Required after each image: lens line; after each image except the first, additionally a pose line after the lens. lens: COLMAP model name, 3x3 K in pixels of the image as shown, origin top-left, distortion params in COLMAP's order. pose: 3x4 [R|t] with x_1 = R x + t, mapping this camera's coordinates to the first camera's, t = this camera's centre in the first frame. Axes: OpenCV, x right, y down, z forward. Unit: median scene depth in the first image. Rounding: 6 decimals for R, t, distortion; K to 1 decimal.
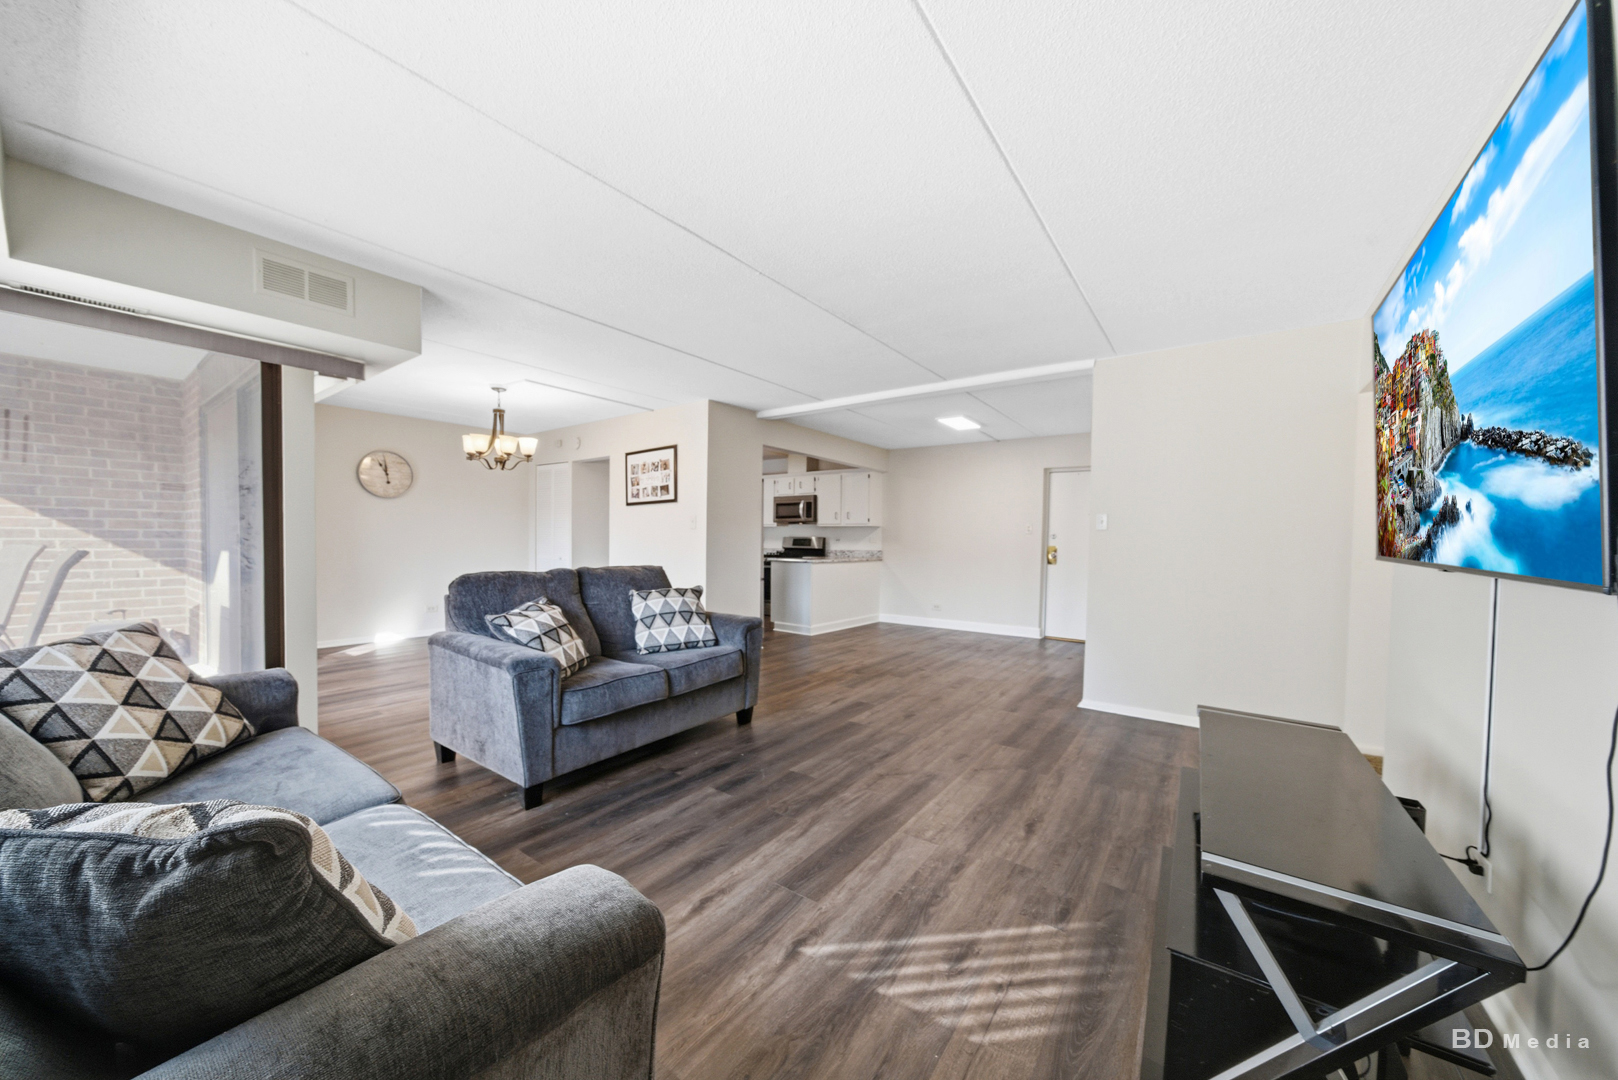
lens RADIAL K [[562.7, 0, 805.6], [0, 562.7, 543.4], [0, 0, 1]] dist [-0.000030, -0.000003]
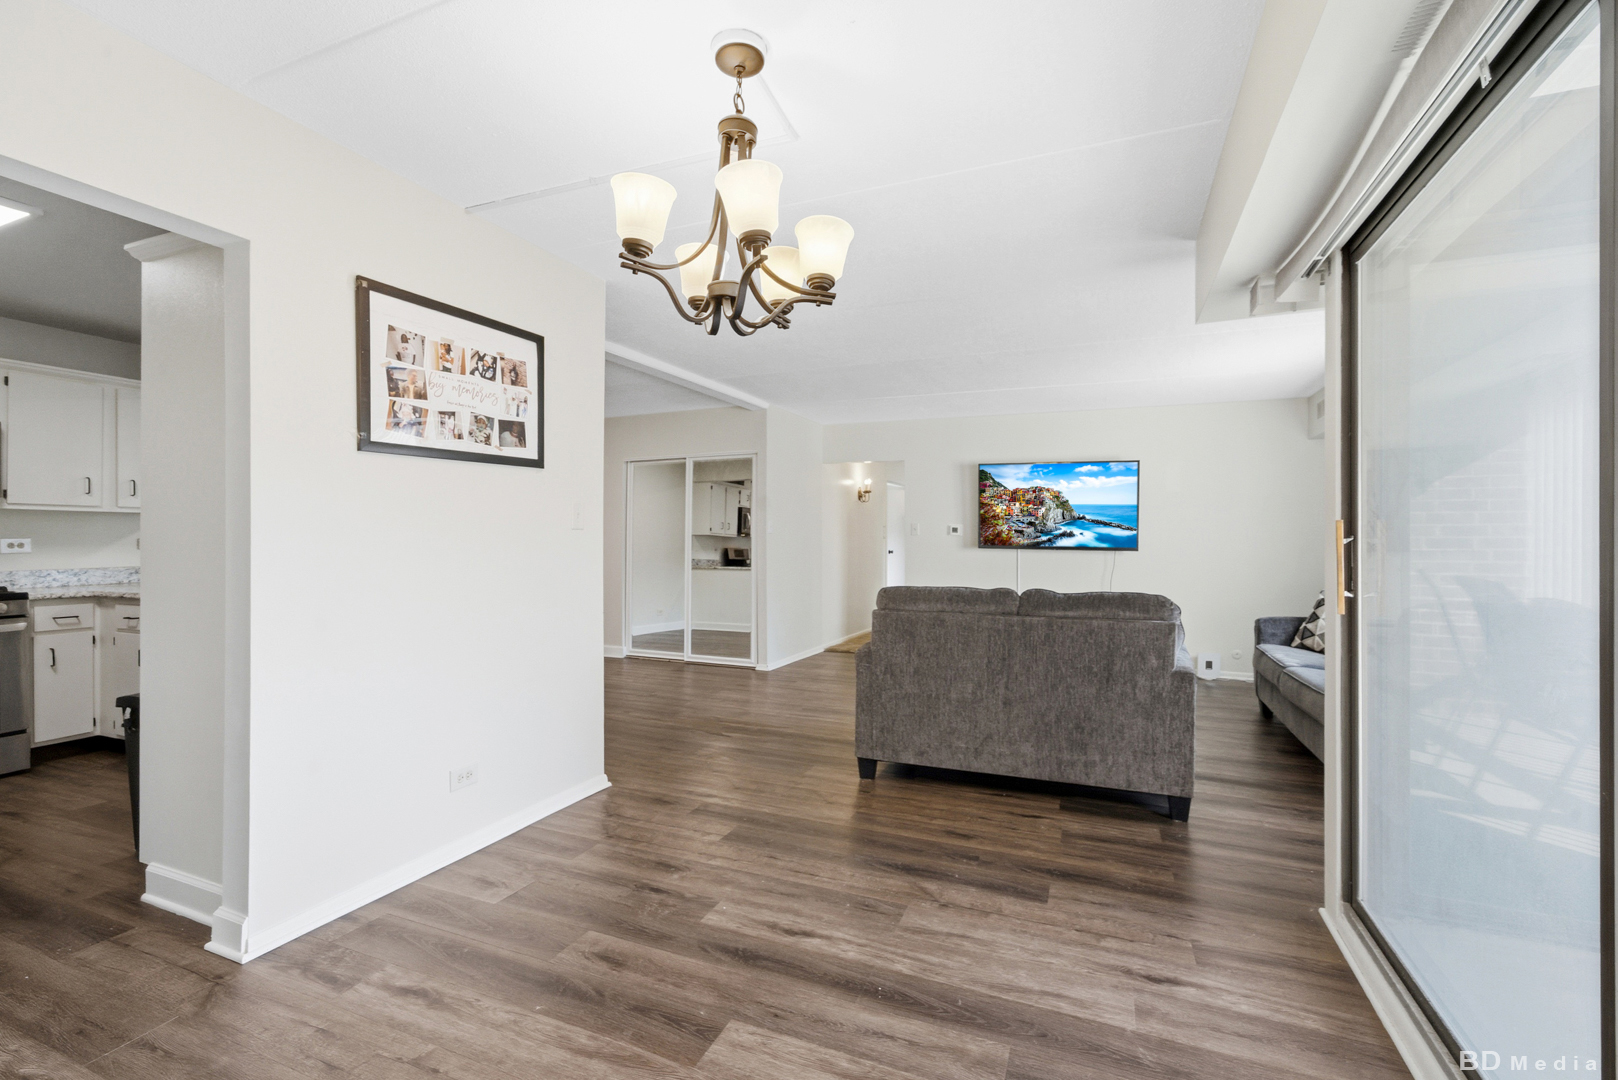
lens RADIAL K [[719.2, 0, 807.7], [0, 719.2, 538.7], [0, 0, 1]] dist [0.001140, 0.000039]
pose [[-0.232943, -0.006553, 0.972468, -0.805499], [0.008494, 0.999925, 0.008773, -0.019517], [-0.972453, 0.010303, -0.232870, 0.901155]]
